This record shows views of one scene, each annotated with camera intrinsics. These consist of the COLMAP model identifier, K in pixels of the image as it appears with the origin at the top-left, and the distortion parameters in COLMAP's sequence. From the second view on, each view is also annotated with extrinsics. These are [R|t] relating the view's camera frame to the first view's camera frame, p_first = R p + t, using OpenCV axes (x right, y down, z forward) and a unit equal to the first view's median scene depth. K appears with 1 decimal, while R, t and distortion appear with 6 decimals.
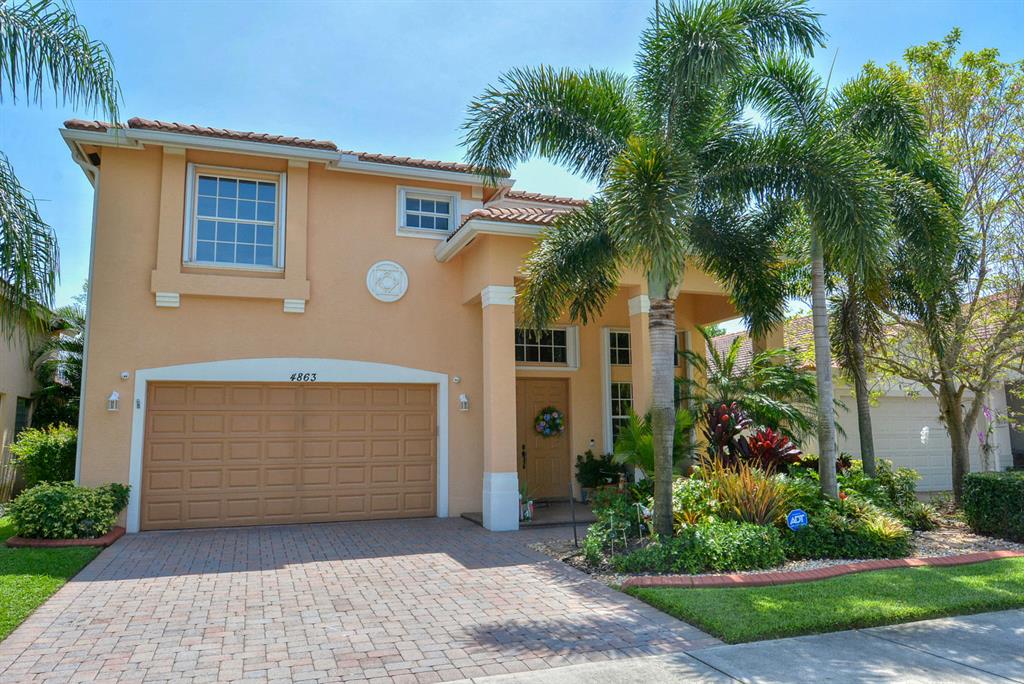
lens RADIAL K [[705.1, 0, 511.3], [0, 705.1, 343.0], [0, 0, 1]] dist [0.007151, -0.013446]
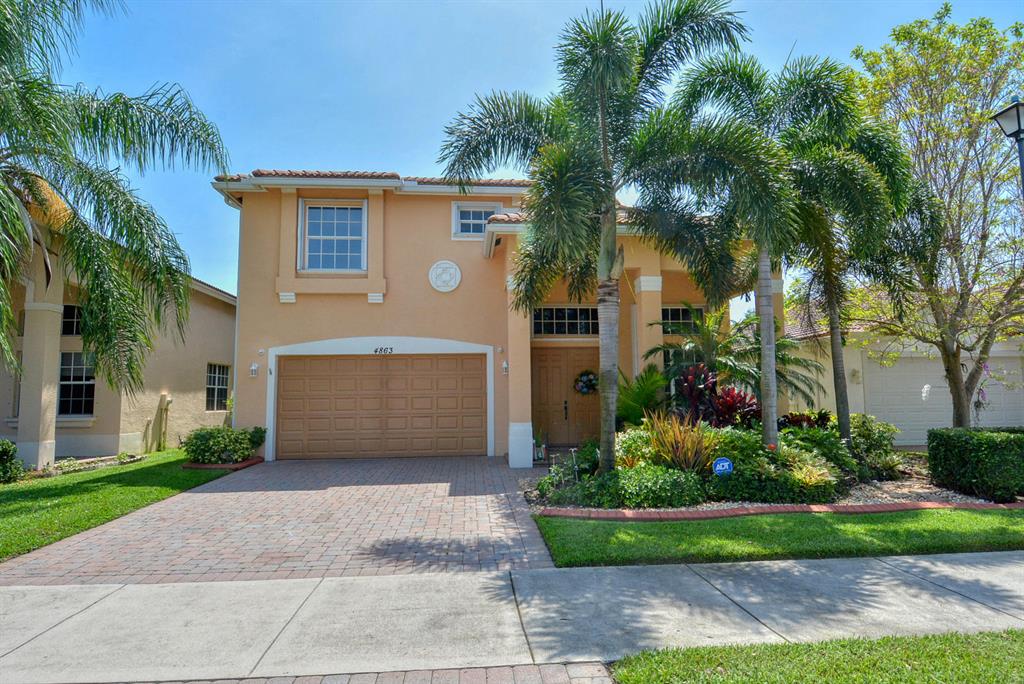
lens RADIAL K [[547.5, 0, 511.0], [0, 547.5, 344.0], [0, 0, 1]] dist [0.016305, -0.023233]
pose [[0.968542, -0.023330, -0.247752, 0.213198], [0.033384, 0.998777, 0.036457, 0.006001], [0.246599, -0.043581, 0.968137, 0.045563]]
